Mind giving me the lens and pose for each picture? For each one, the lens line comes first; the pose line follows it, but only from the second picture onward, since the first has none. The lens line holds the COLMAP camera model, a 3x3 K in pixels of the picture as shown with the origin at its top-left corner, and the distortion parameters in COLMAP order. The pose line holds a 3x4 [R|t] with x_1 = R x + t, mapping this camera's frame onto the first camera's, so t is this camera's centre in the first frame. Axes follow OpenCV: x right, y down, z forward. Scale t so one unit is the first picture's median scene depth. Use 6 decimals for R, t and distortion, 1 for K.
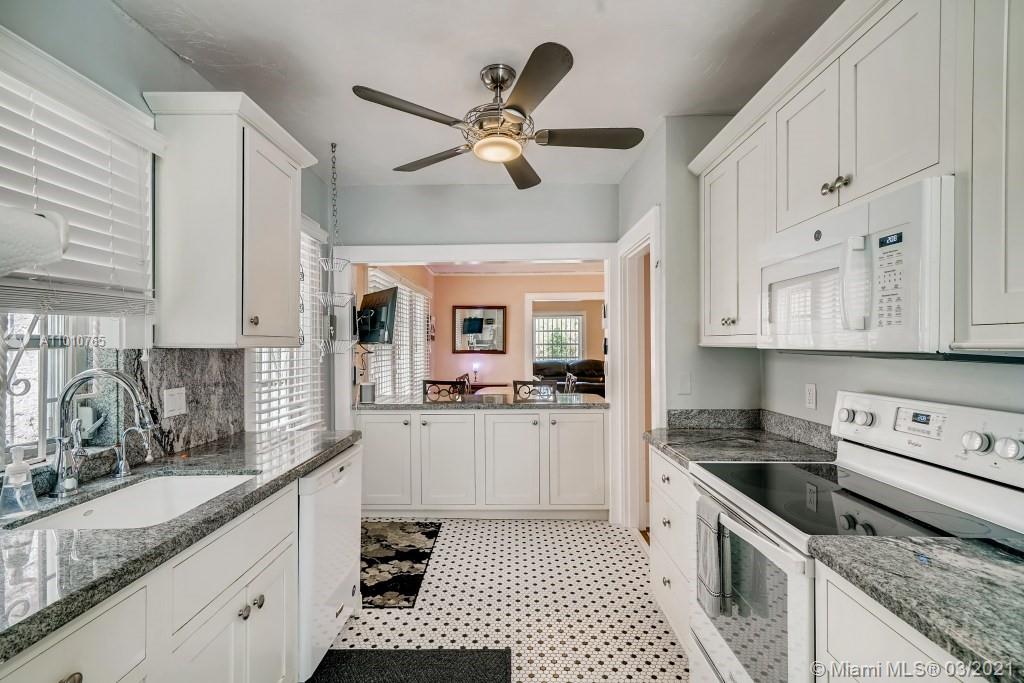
lens RADIAL K [[485.7, 0, 506.6], [0, 485.7, 344.0], [0, 0, 1]] dist [0.016174, -0.000130]
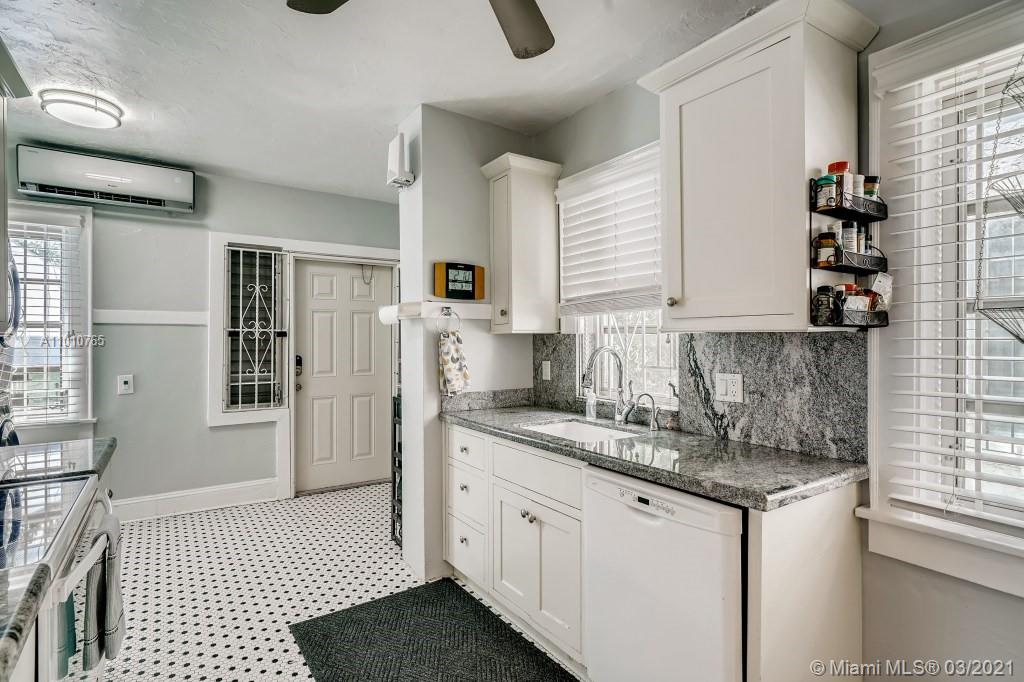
lens RADIAL K [[508.6, 0, 512.2], [0, 508.6, 339.4], [0, 0, 1]] dist [-0.014984, -0.000422]
pose [[-0.817162, 0.008639, -0.576343, 0.260918], [0.007493, 0.999962, 0.004366, 0.014798], [0.576359, -0.000750, -0.817196, 1.592074]]
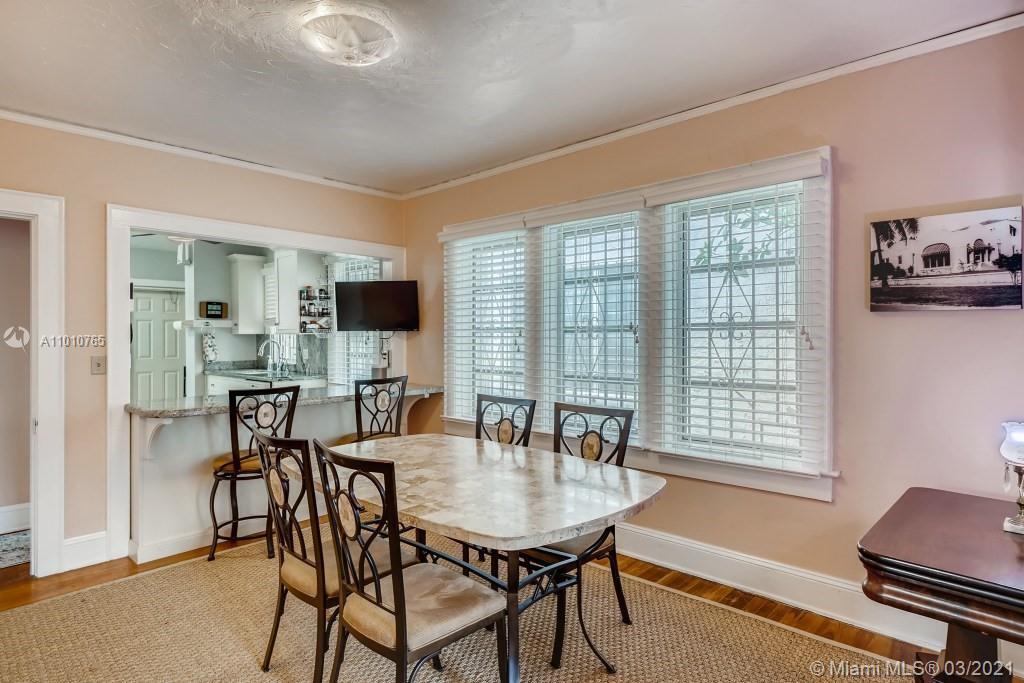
lens RADIAL K [[567.9, 0, 510.6], [0, 567.9, 337.1], [0, 0, 1]] dist [-0.004936, -0.000675]
pose [[-0.673947, 0.010470, -0.738706, 0.895084], [0.009152, 0.999941, 0.005823, 0.017426], [0.738723, -0.002836, -0.674003, 4.010141]]
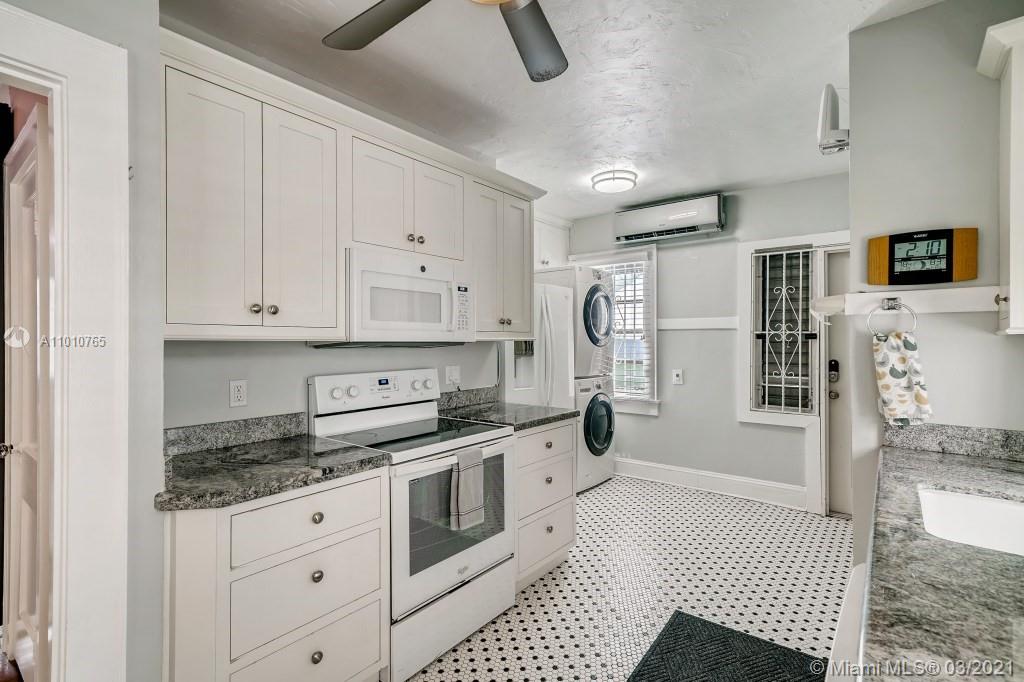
lens RADIAL K [[485.7, 0, 502.3], [0, 485.7, 338.4], [0, 0, 1]] dist [0.016174, -0.000130]
pose [[-0.786204, 0.010333, 0.617881, -0.398515], [0.006178, 0.999942, -0.008860, 0.012963], [-0.617936, -0.003149, -0.786222, 1.563559]]
